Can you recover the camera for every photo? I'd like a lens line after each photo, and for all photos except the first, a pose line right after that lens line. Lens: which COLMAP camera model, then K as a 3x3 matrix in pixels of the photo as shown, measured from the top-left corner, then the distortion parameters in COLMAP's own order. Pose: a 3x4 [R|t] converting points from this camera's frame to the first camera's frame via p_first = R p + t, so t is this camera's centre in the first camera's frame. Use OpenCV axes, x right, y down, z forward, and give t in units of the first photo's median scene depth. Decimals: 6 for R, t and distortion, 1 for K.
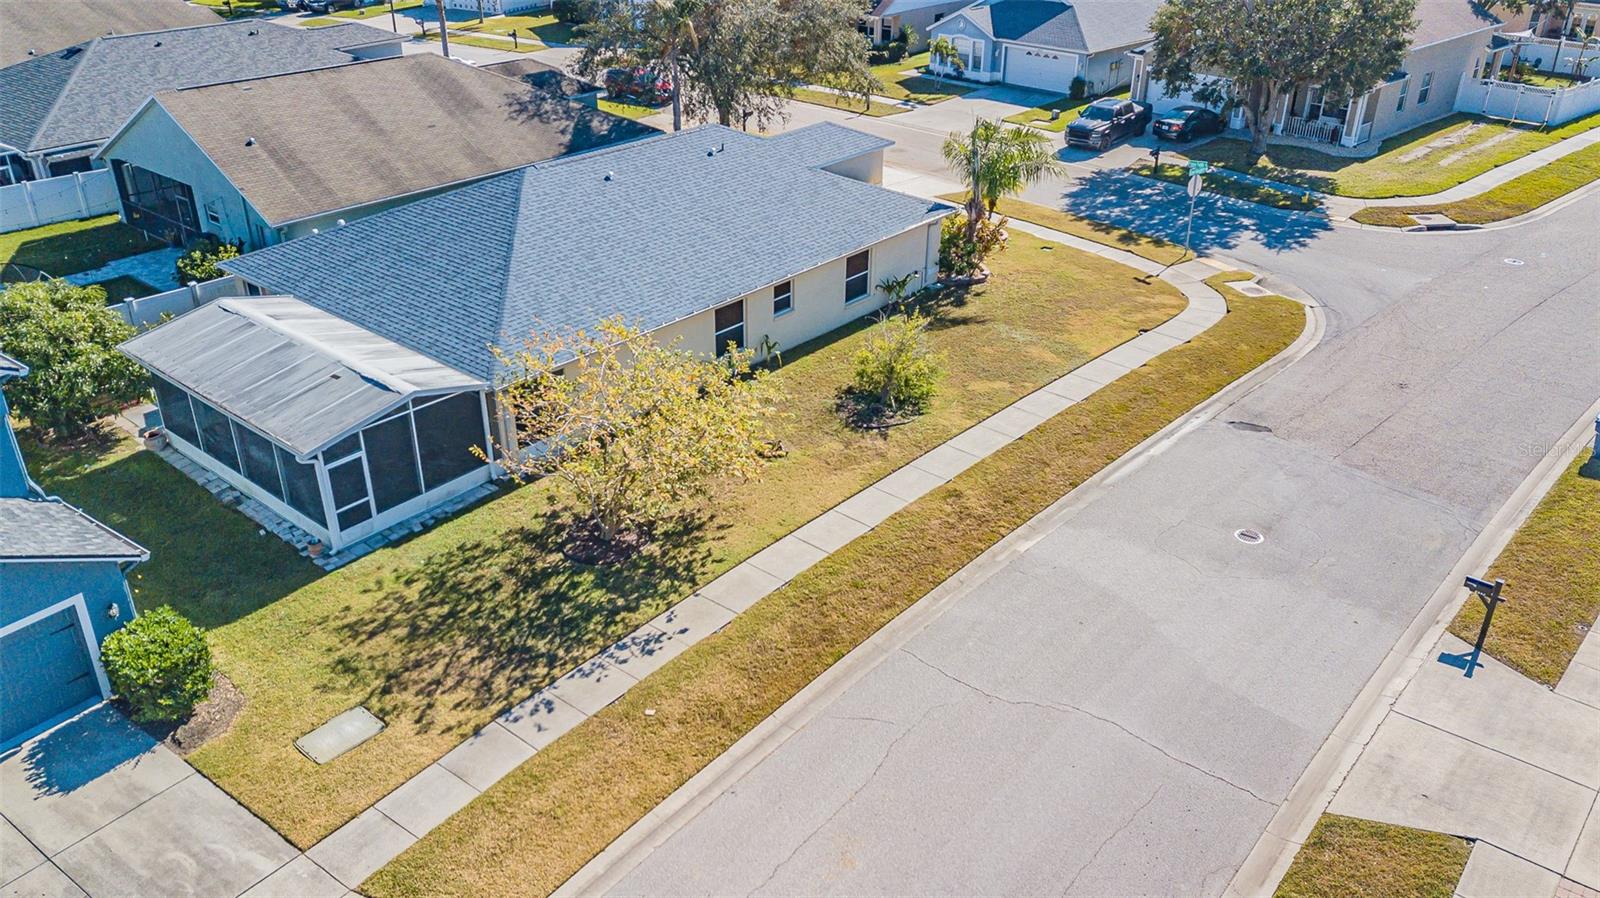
lens RADIAL K [[1226.7, 0, 800.0], [0, 1226.7, 449.0], [0, 0, 1]] dist [0.049504, -0.120762]
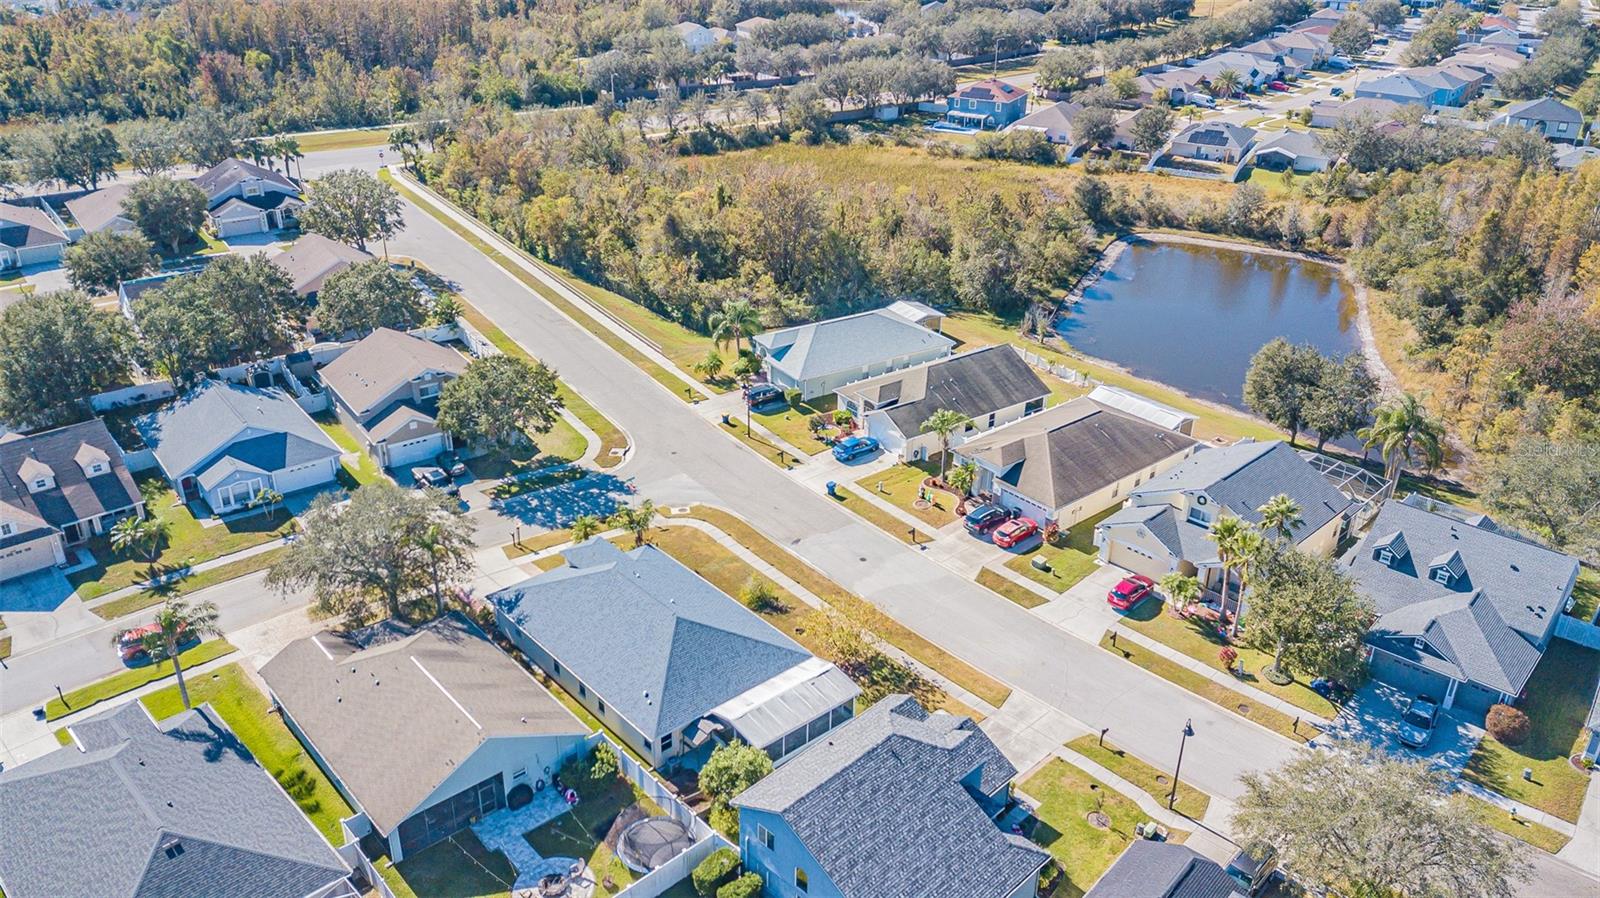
lens RADIAL K [[1226.7, 0, 800.0], [0, 1226.7, 449.0], [0, 0, 1]] dist [0.049504, -0.120762]
pose [[0.137833, -0.441027, 0.886847, -1.774982], [0.447315, 0.826594, 0.341543, -0.992909], [-0.883692, 0.349624, 0.311210, -0.015866]]
